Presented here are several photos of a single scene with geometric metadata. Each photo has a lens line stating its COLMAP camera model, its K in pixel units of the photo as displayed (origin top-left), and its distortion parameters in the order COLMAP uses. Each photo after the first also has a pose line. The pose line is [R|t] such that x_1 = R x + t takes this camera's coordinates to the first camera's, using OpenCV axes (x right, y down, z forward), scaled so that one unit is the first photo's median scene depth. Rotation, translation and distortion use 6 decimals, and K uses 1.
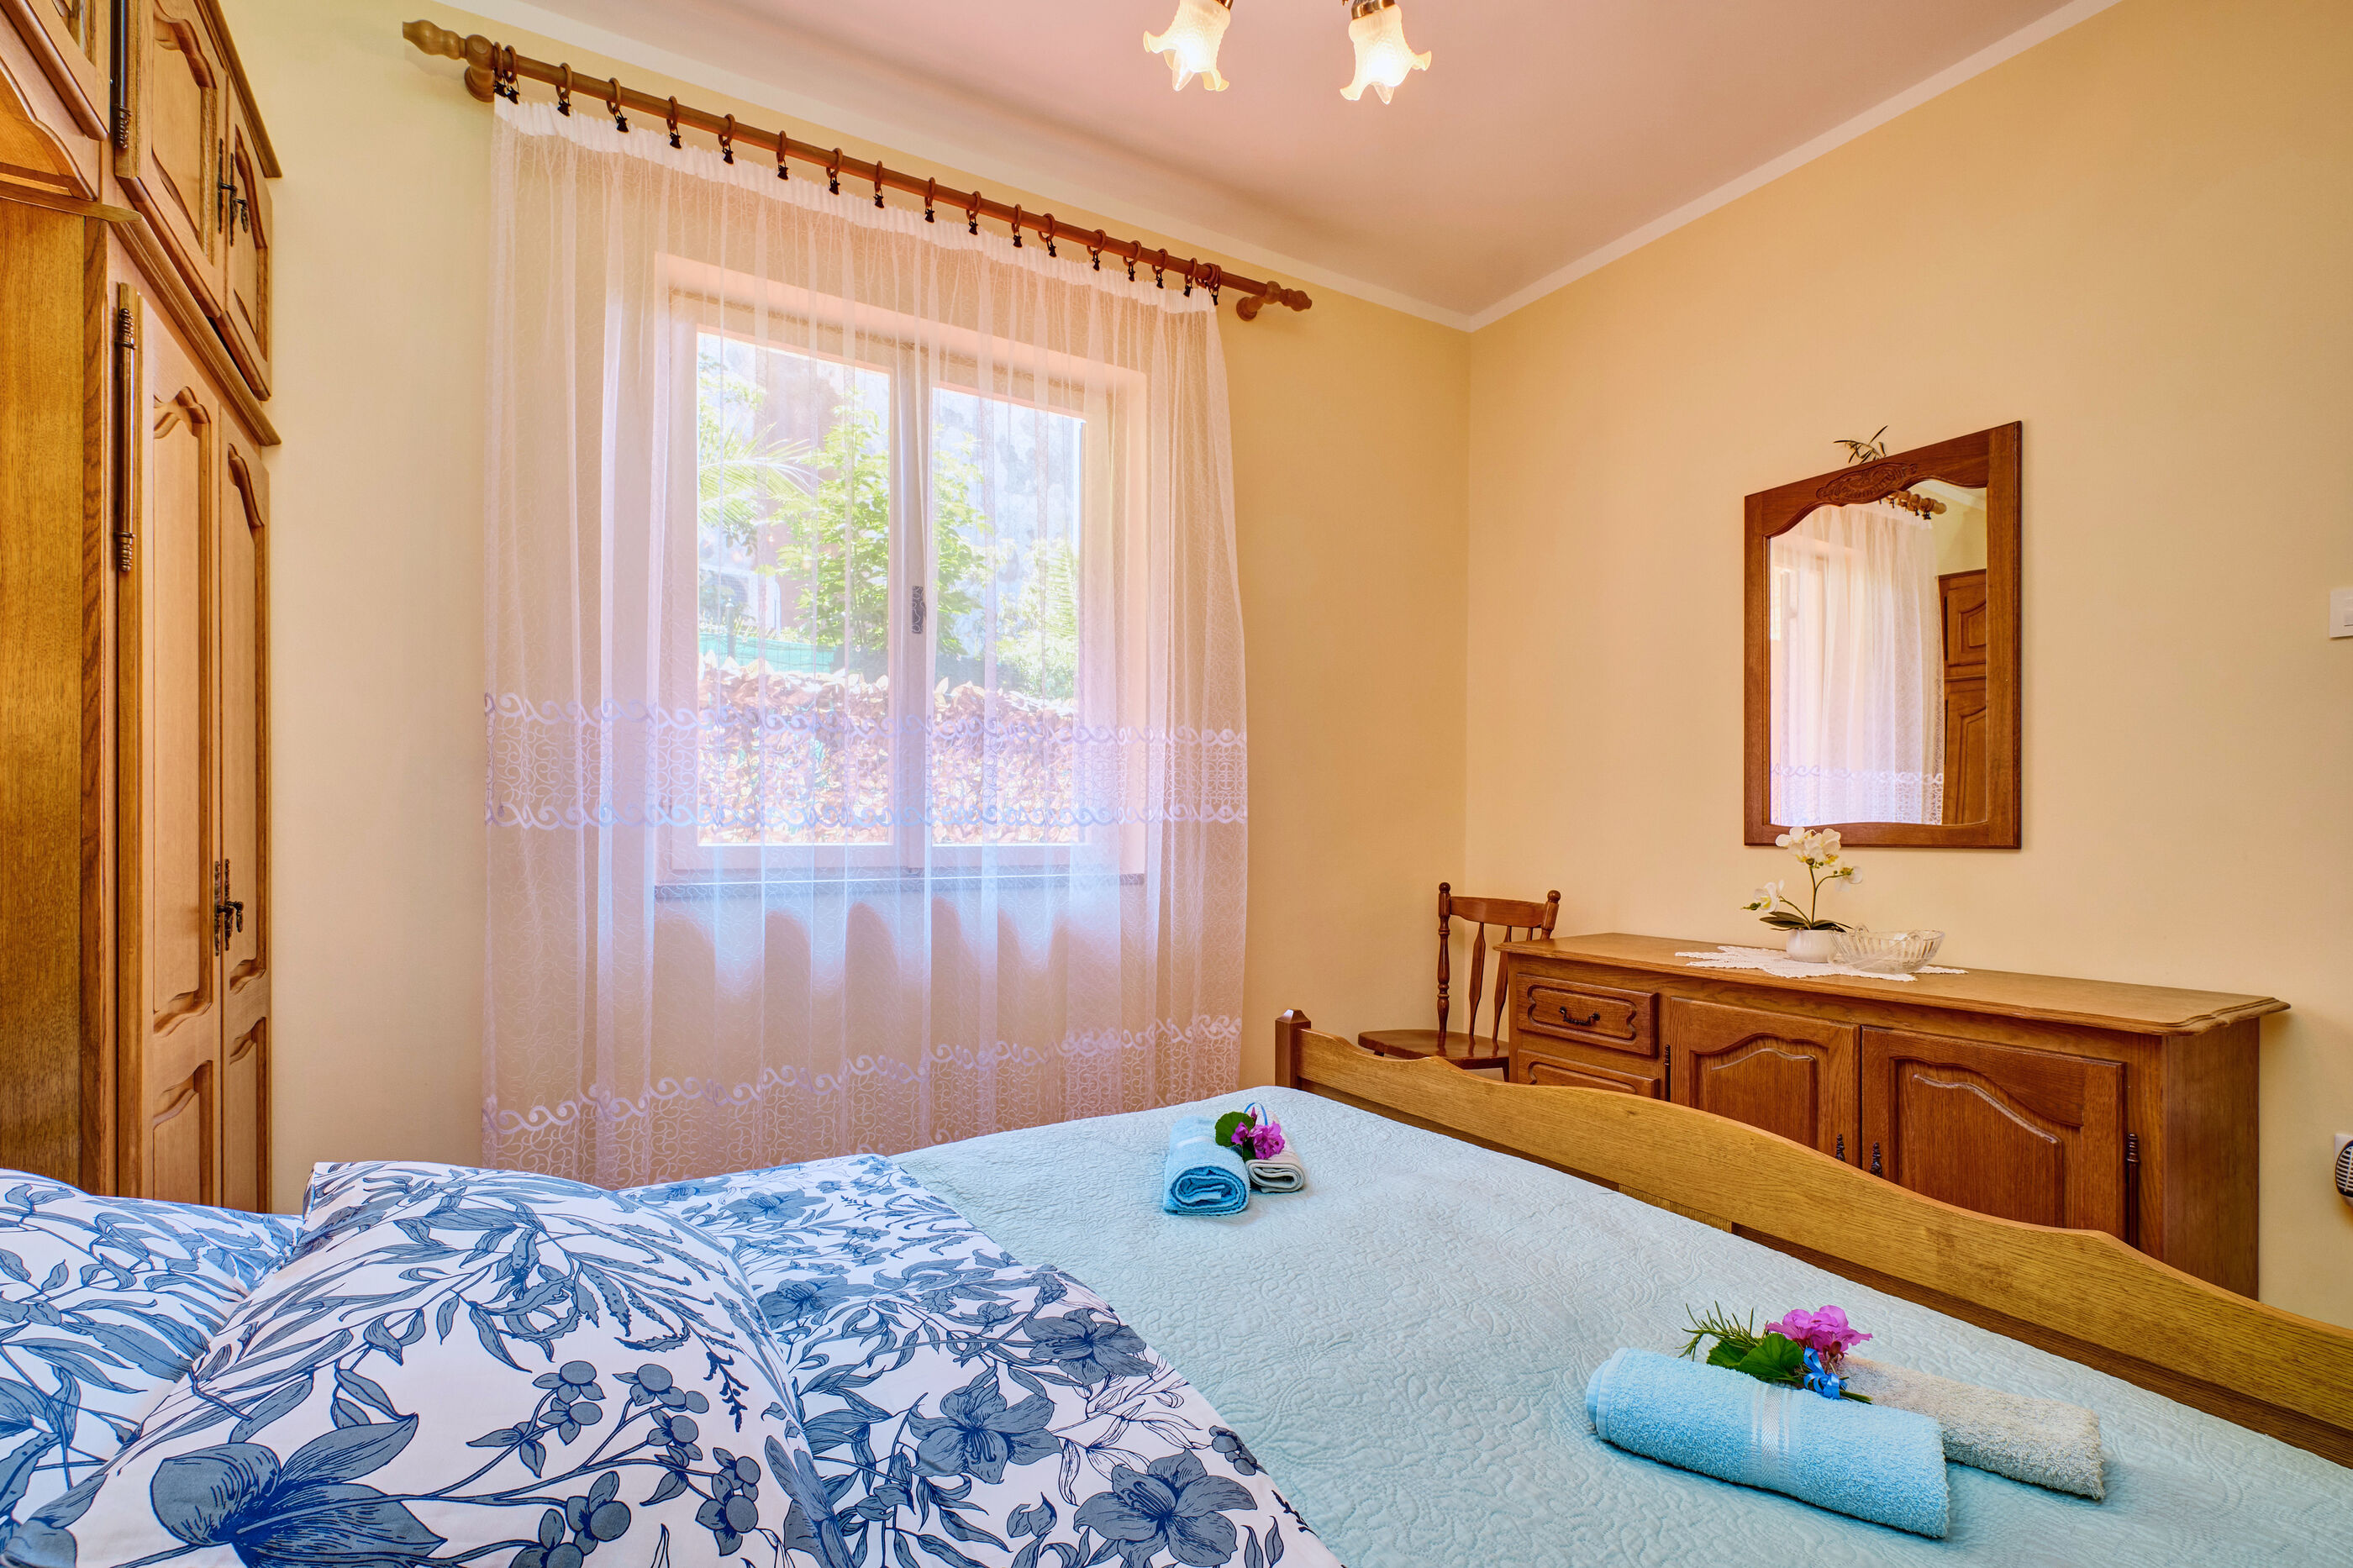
lens RADIAL K [[1045.0, 0, 1288.6], [0, 1045.0, 831.0], [0, 0, 1]] dist [0.002327, -0.003404]
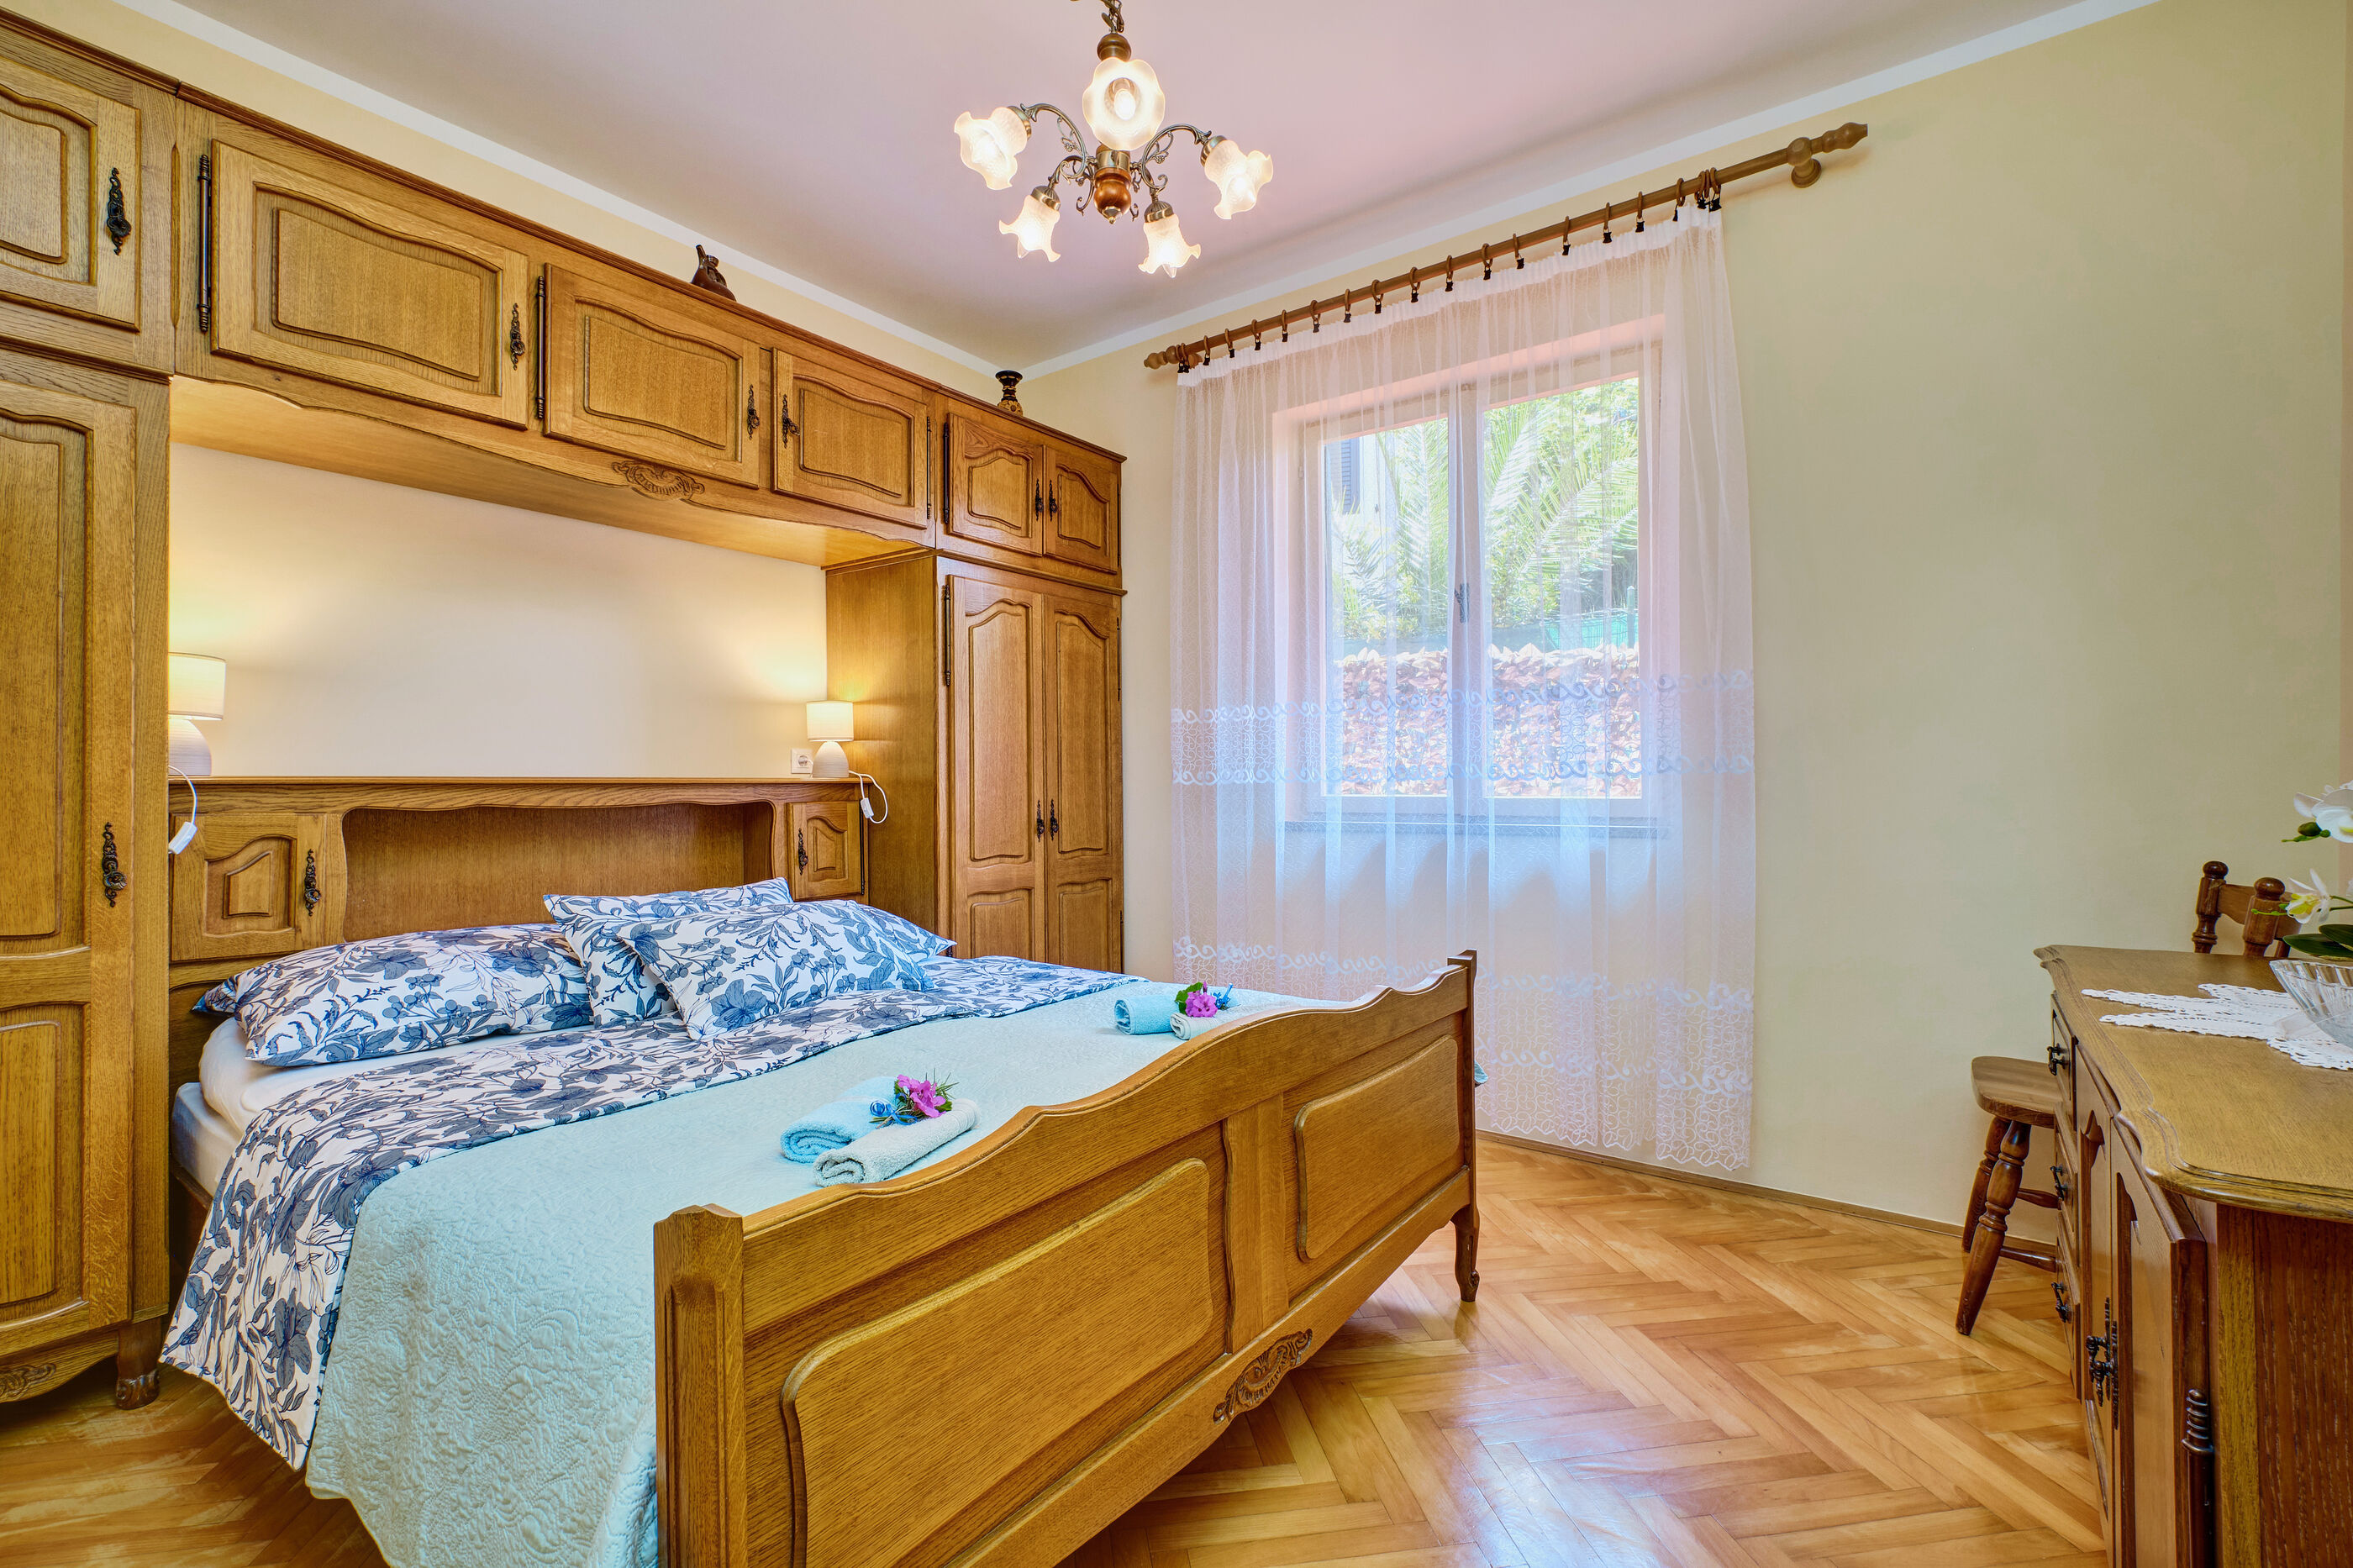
lens RADIAL K [[1045.0, 0, 1193.1], [0, 1045.0, 793.8], [0, 0, 1]] dist [0.002327, -0.003404]
pose [[0.383536, 0.002396, -0.923523, 0.748435], [0.001189, 0.999995, 0.003088, 0.007205], [0.923525, -0.002283, 0.383531, 0.276212]]
